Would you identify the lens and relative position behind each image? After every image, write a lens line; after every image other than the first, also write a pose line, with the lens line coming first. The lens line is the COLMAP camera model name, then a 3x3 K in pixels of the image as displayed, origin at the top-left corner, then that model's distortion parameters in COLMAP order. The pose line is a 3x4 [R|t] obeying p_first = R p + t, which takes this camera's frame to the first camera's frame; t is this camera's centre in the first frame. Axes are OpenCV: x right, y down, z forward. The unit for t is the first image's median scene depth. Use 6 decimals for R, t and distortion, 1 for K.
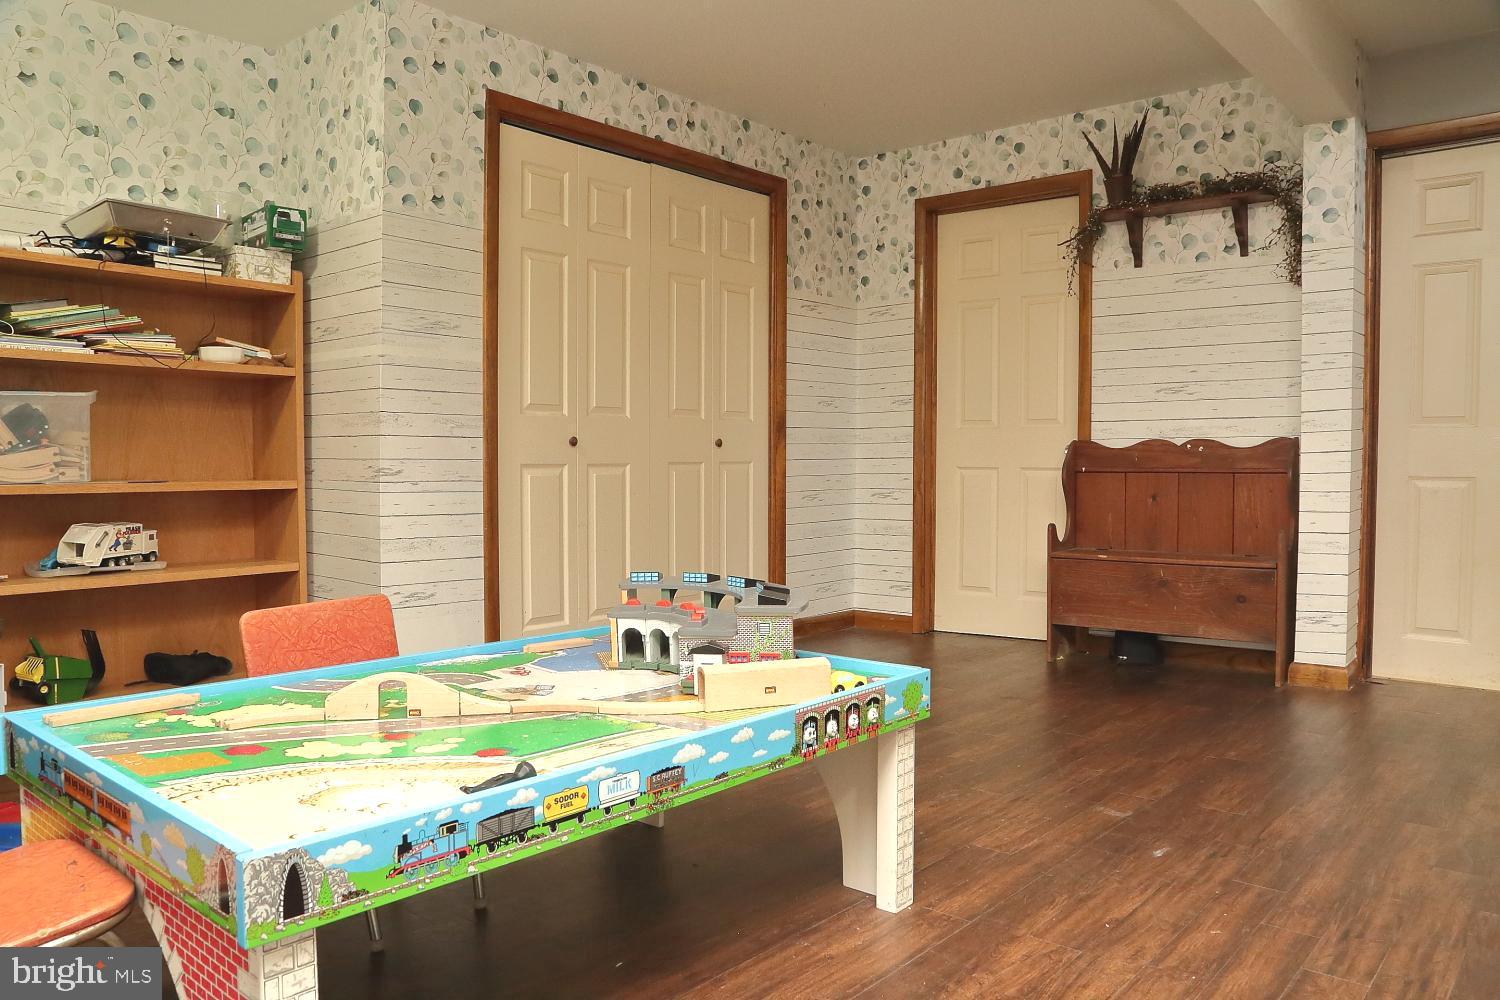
lens RADIAL K [[1036.9, 0, 762.7], [0, 1036.9, 510.0], [0, 0, 1]] dist [-0.121986, 0.066943]
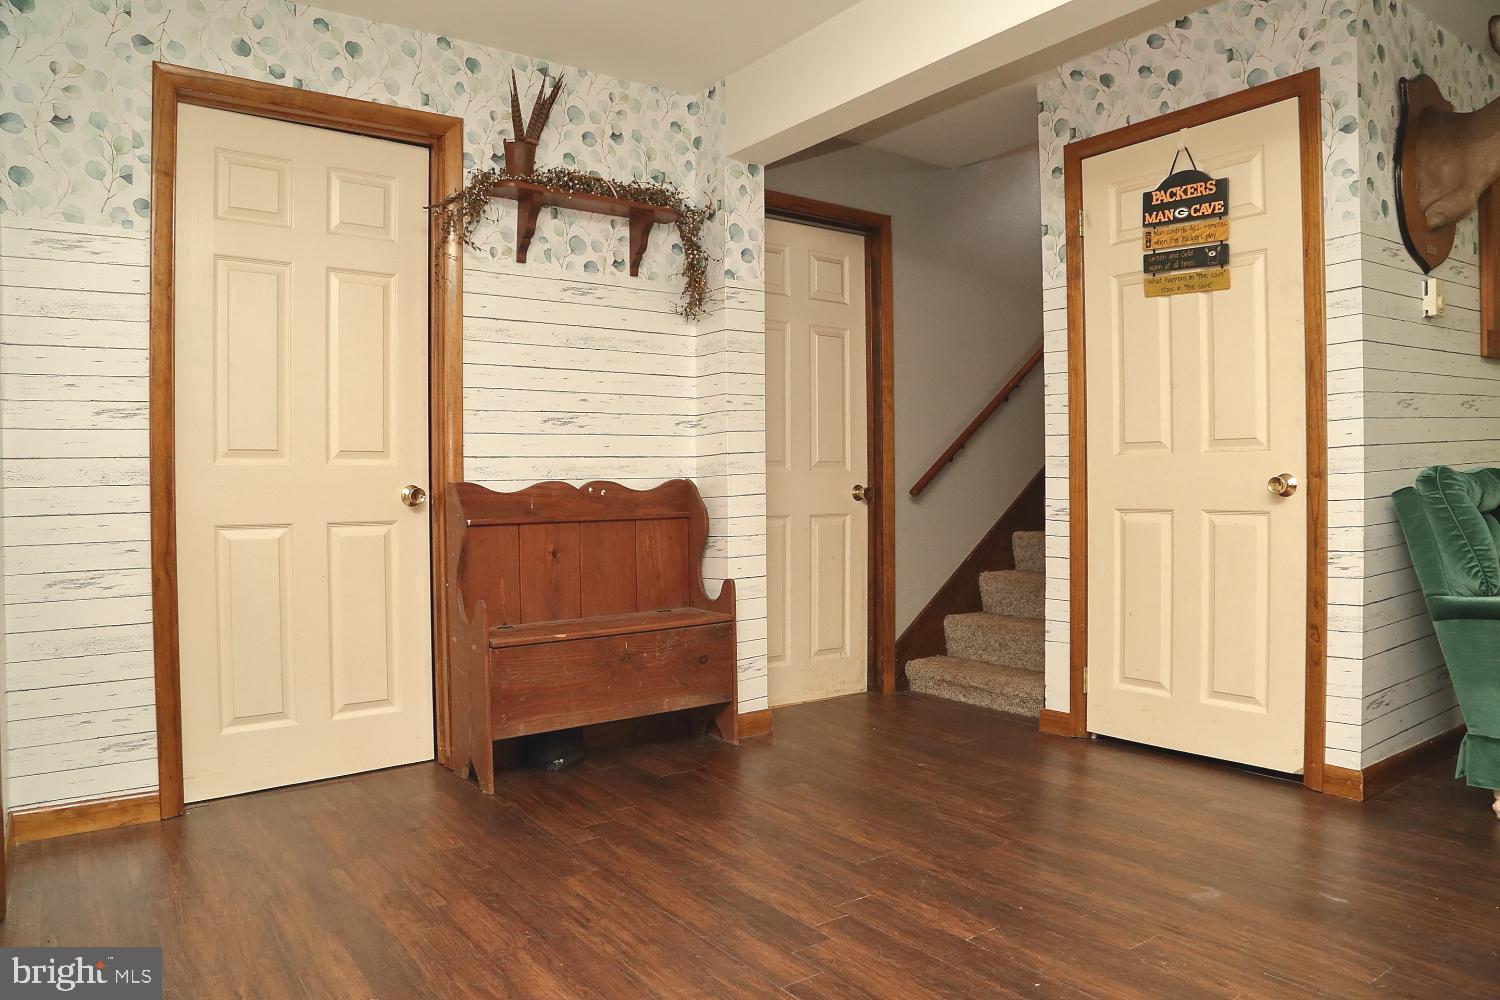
lens RADIAL K [[1036.9, 0, 752.1], [0, 1036.9, 487.8], [0, 0, 1]] dist [-0.121986, 0.066943]
pose [[0.235931, -0.015001, 0.971654, -0.368919], [0.048106, 0.998835, 0.003739, -0.059614], [-0.970578, 0.045861, 0.236378, 0.653687]]
